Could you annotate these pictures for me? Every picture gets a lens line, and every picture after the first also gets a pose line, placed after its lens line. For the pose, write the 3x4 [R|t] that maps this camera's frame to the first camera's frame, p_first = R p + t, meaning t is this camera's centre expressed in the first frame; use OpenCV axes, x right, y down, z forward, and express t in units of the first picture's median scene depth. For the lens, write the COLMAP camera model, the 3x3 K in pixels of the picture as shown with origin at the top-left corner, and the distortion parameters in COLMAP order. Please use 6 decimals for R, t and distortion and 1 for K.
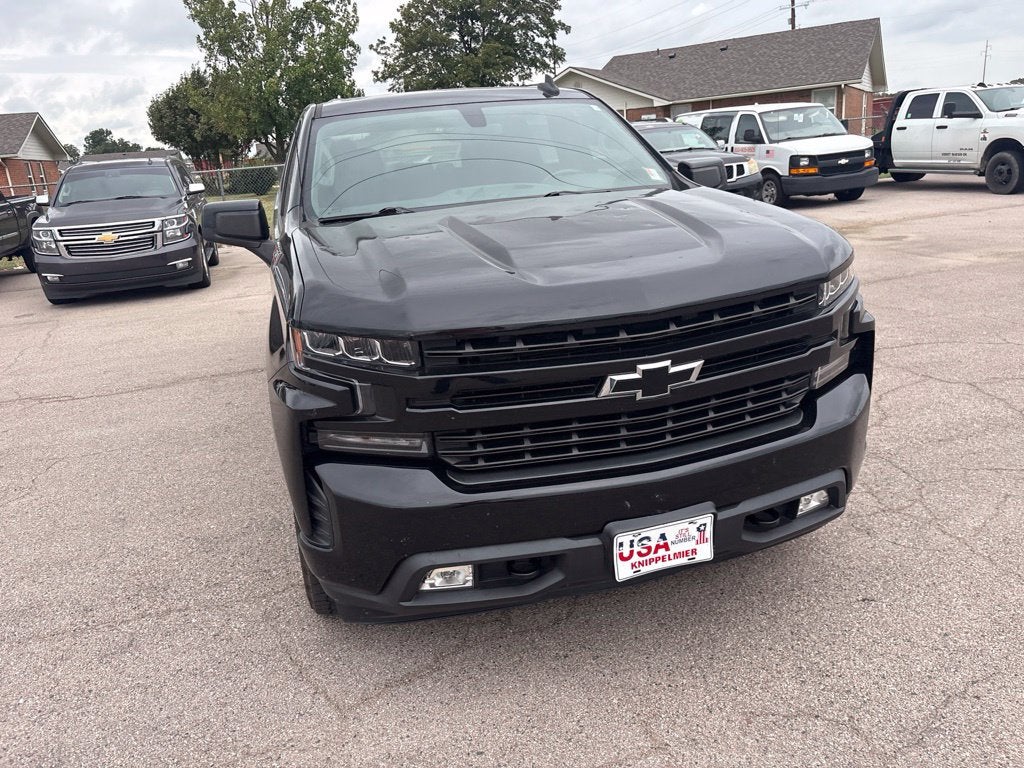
lens RADIAL K [[784.0, 0, 507.4], [0, 784.0, 388.7], [0, 0, 1]] dist [0.039831, -0.043637]
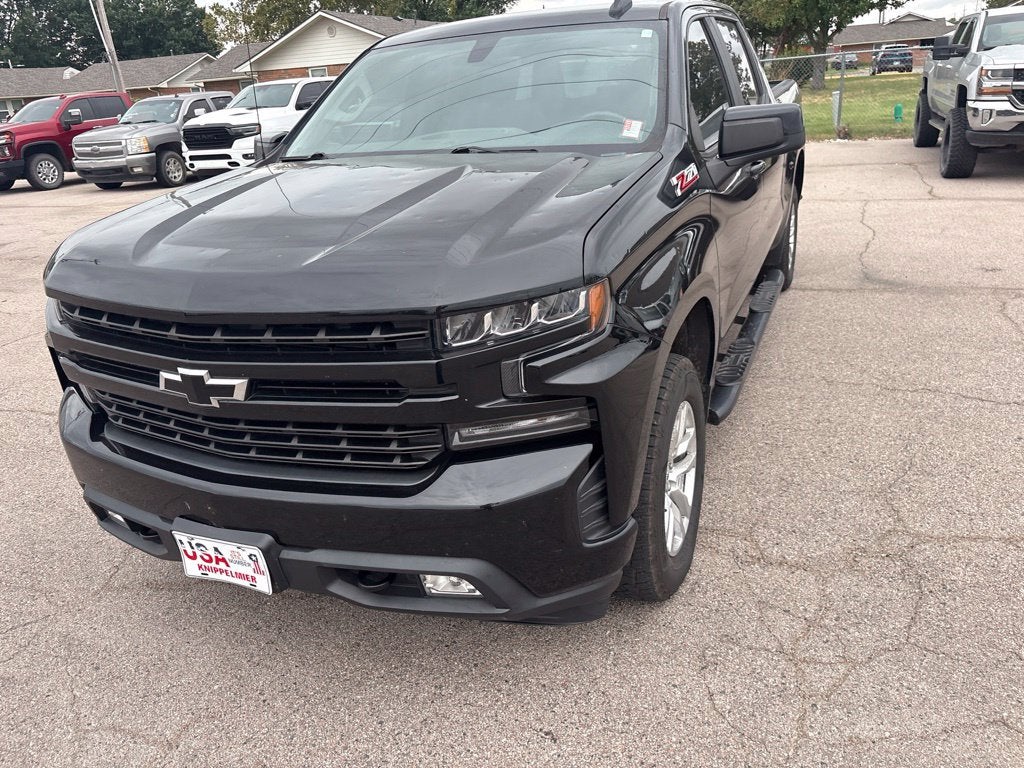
lens RADIAL K [[778.2, 0, 512.9], [0, 778.2, 388.2], [0, 0, 1]] dist [0.058035, -0.060332]
pose [[0.769991, 0.253714, -0.585442, 0.810265], [-0.175312, 0.966354, 0.188215, -0.198579], [0.613497, -0.042289, 0.788564, 0.405950]]
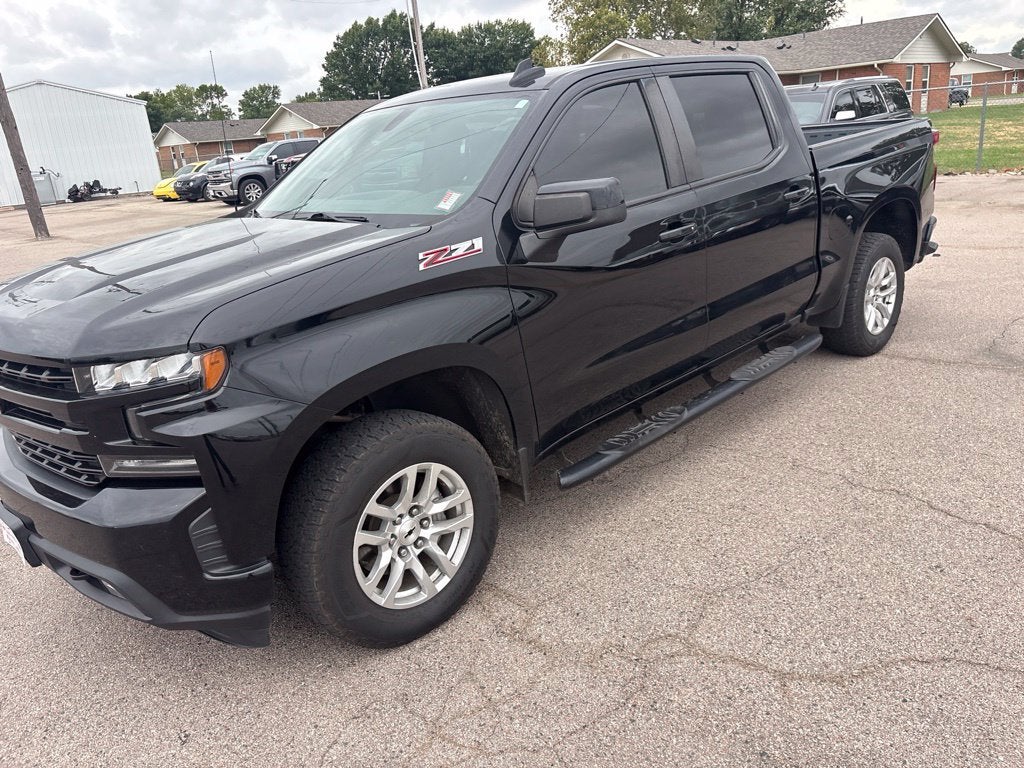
lens RADIAL K [[783.6, 0, 512.7], [0, 783.6, 375.6], [0, 0, 1]] dist [0.046093, -0.043255]
pose [[0.464970, 0.300317, -0.832834, 1.272689], [-0.206319, 0.951564, 0.227943, -0.399213], [0.860950, 0.065843, 0.504410, 0.872010]]
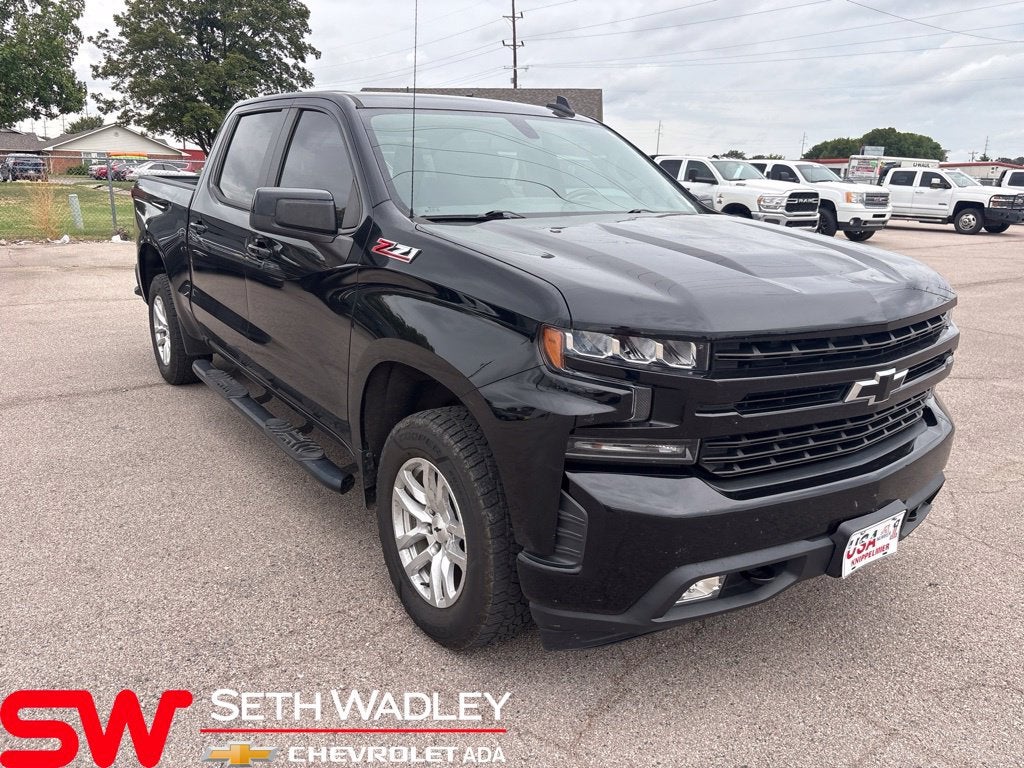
lens RADIAL K [[779.3, 0, 512.0], [0, 779.3, 384.0], [0, 0, 1]] dist [0.054339, -0.054186]
pose [[0.935248, 0.008876, 0.353882, -0.538889], [0.006957, 0.999032, -0.043444, 0.023573], [-0.353925, 0.043093, 0.934280, 0.139019]]
